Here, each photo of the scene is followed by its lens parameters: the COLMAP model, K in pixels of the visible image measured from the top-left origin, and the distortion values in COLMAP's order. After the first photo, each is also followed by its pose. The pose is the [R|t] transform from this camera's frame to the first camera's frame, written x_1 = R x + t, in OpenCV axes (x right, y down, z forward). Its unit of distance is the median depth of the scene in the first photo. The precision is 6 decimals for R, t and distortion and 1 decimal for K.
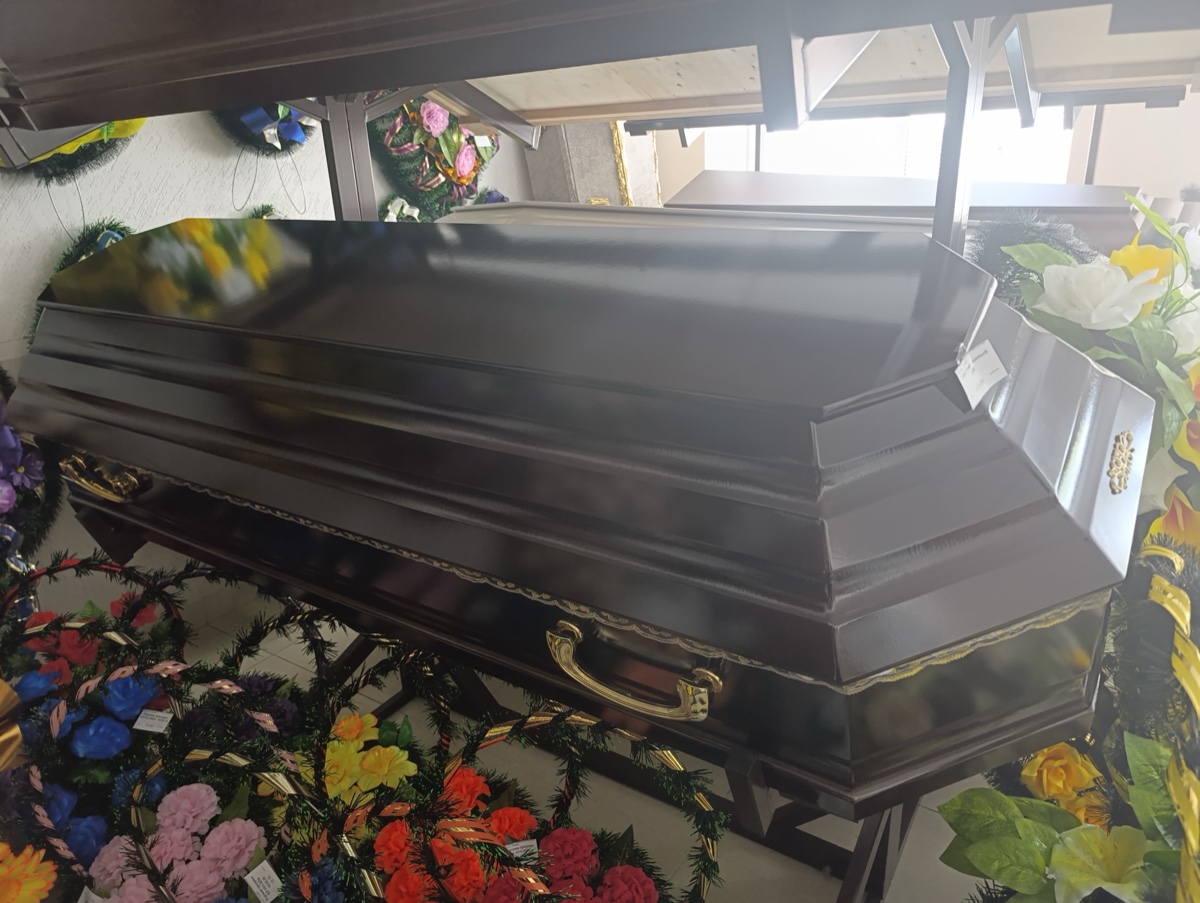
lens RADIAL K [[814.6, 0, 605.5], [0, 814.6, 457.2], [0, 0, 1]] dist [0.035215, -0.036918]
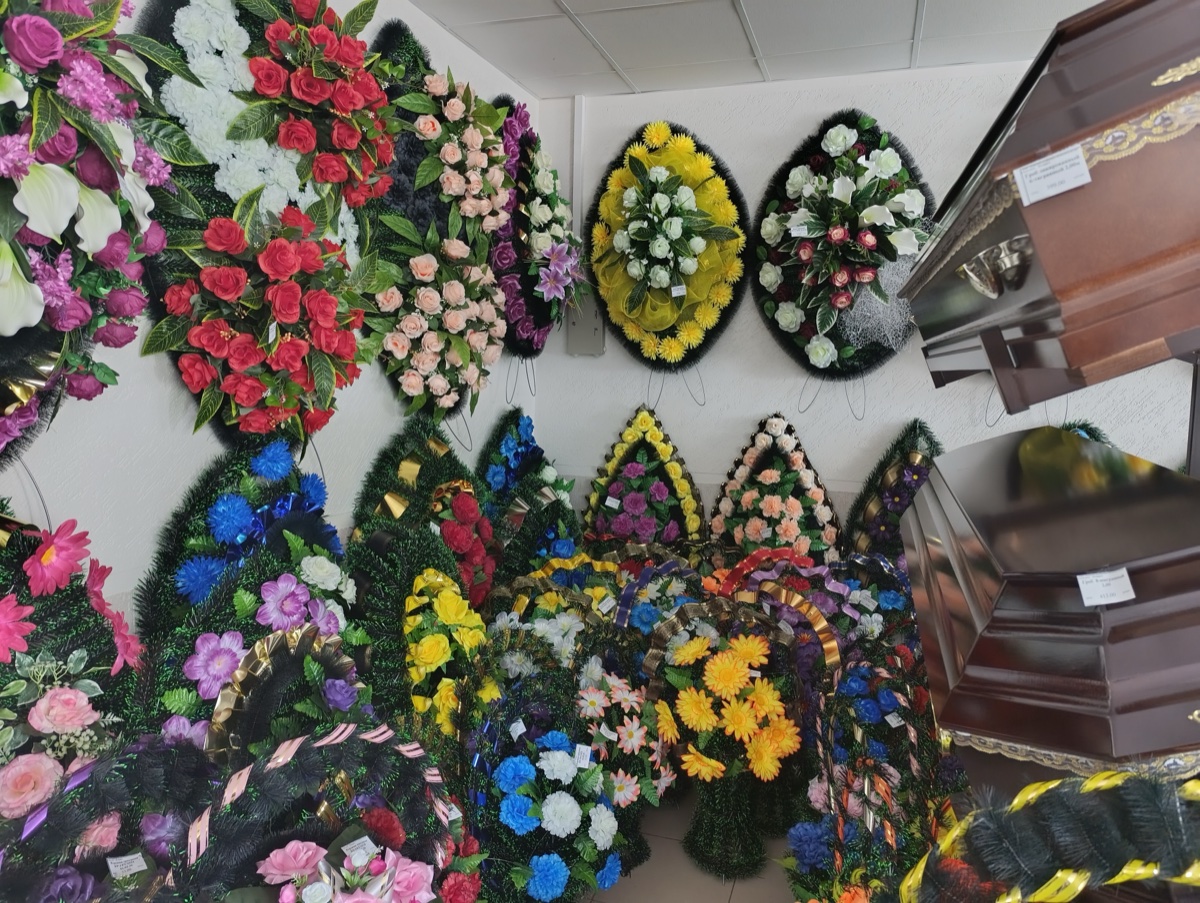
lens RADIAL K [[814.6, 0, 603.3], [0, 814.6, 442.5], [0, 0, 1]] dist [0.035215, -0.036918]
pose [[0.252119, 0.138588, -0.957721, 0.431488], [-0.360570, 0.931877, 0.039929, -0.021622], [0.898012, 0.335258, 0.284914, -0.074416]]
